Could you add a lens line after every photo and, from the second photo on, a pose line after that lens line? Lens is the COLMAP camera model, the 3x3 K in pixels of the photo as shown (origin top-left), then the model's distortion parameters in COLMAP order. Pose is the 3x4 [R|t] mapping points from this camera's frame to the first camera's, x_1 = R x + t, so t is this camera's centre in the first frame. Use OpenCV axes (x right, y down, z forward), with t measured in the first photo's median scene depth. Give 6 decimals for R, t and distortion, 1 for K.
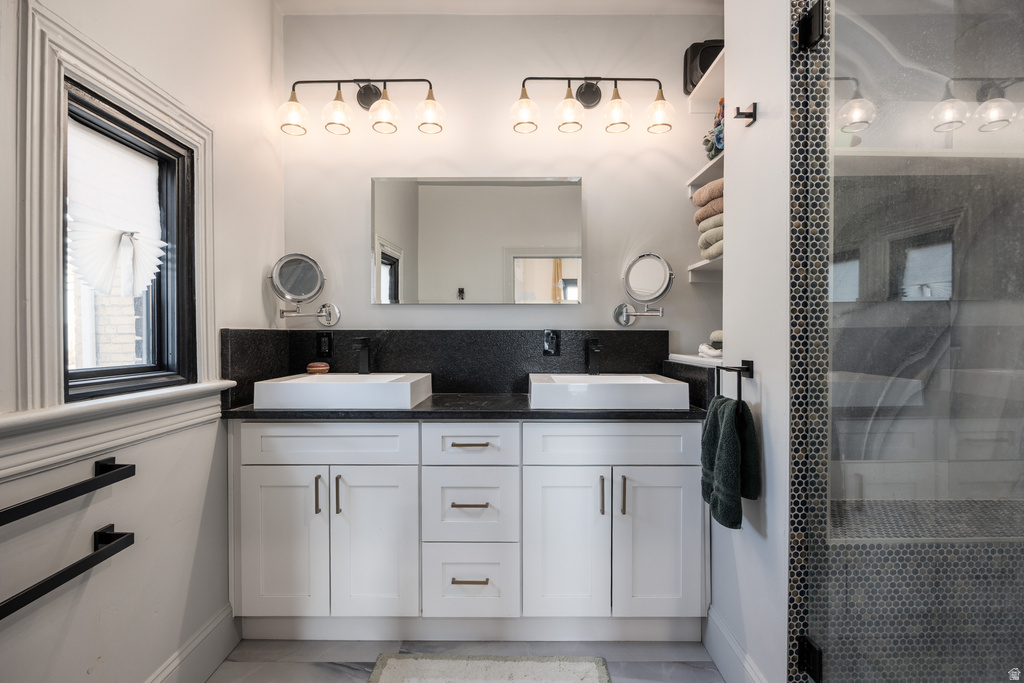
lens RADIAL K [[502.5, 0, 512.0], [0, 502.5, 341.5], [0, 0, 1]] dist [0.001771, 0.000434]
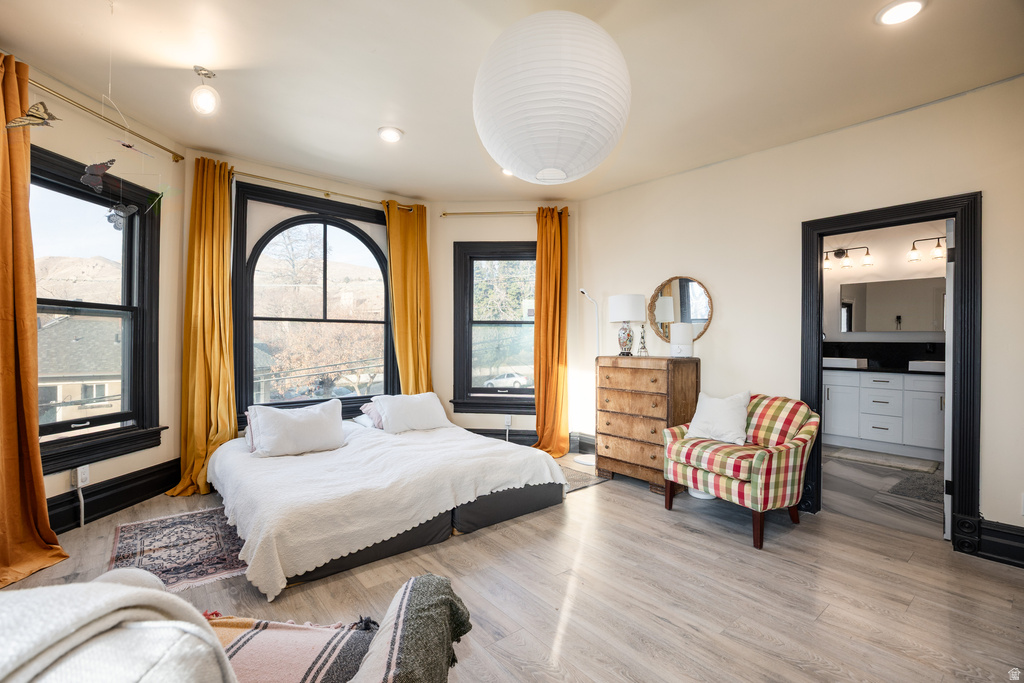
lens RADIAL K [[450.3, 0, 508.5], [0, 450.3, 339.5], [0, 0, 1]] dist [-0.017170, 0.000373]
pose [[0.639452, 0.003256, -0.768824, 0.427595], [-0.019584, 0.999736, -0.012055, 0.026150], [0.768582, 0.022766, 0.639346, -1.921156]]
